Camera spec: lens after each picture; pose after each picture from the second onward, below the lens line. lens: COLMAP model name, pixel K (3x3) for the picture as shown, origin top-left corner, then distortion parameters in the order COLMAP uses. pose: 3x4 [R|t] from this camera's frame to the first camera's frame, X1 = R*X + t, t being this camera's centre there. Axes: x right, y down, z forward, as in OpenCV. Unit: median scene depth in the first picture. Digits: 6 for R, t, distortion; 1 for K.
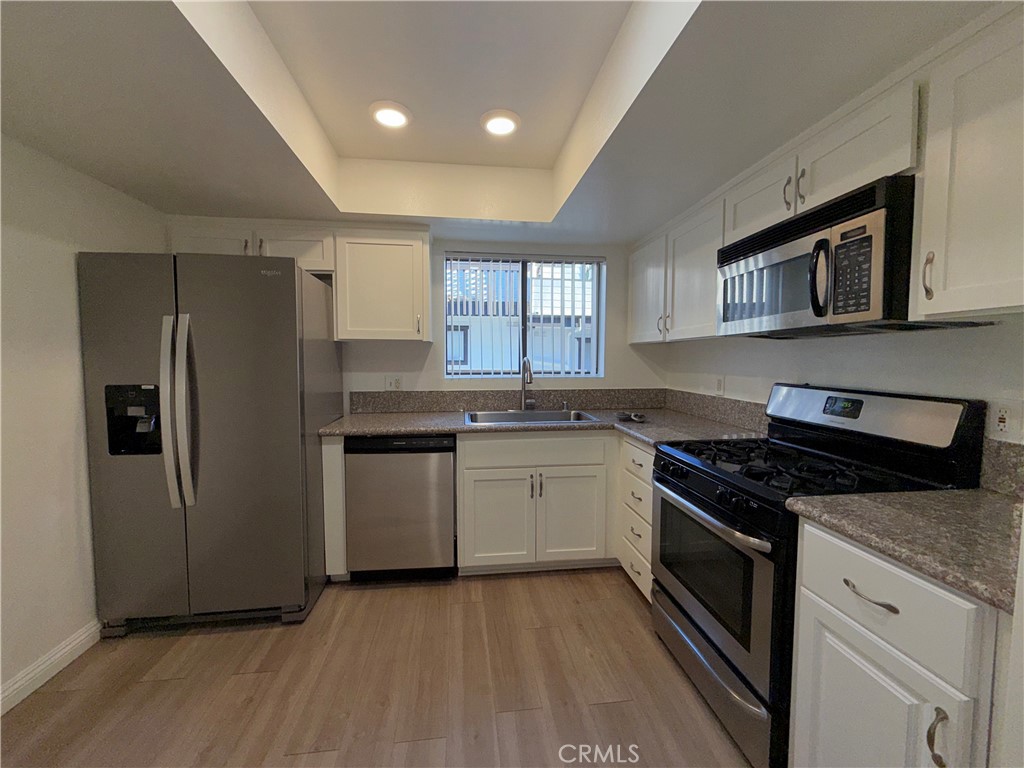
lens RADIAL K [[407.6, 0, 511.5], [0, 407.6, 382.9], [0, 0, 1]] dist [0.000248, -0.000166]
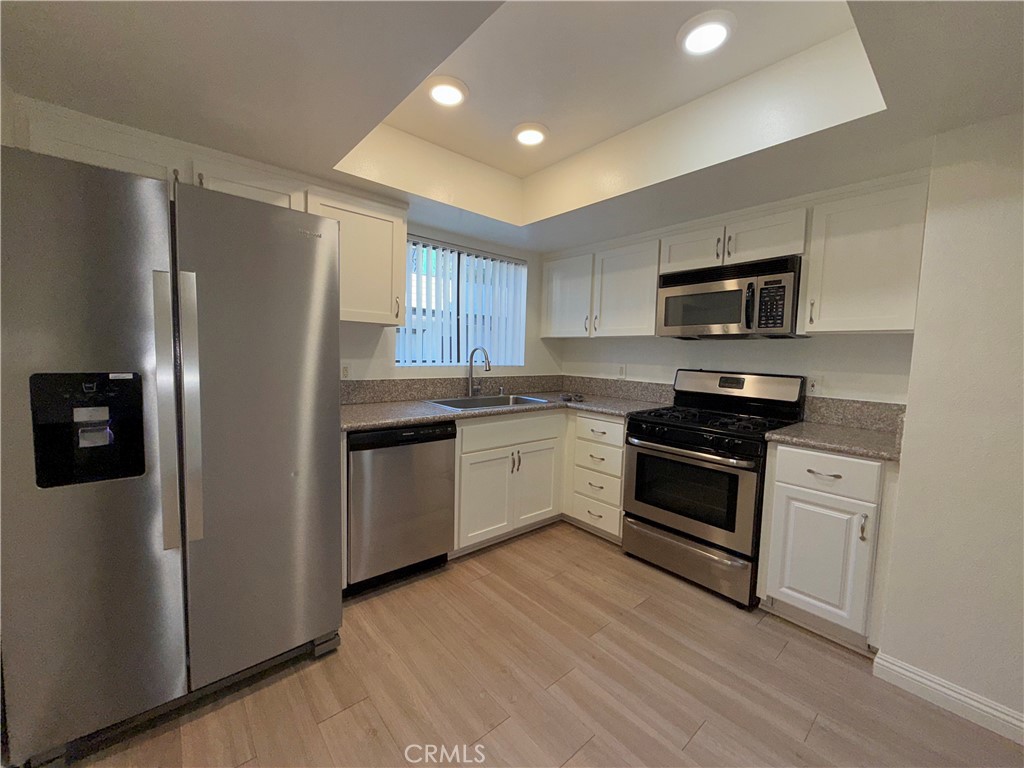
lens RADIAL K [[407.6, 0, 508.3], [0, 407.6, 382.8], [0, 0, 1]] dist [0.000248, -0.000166]
pose [[0.832280, -0.020146, 0.553989, -0.676624], [0.007532, 0.999658, 0.025038, 0.008565], [-0.554304, -0.016666, 0.832148, 0.096770]]
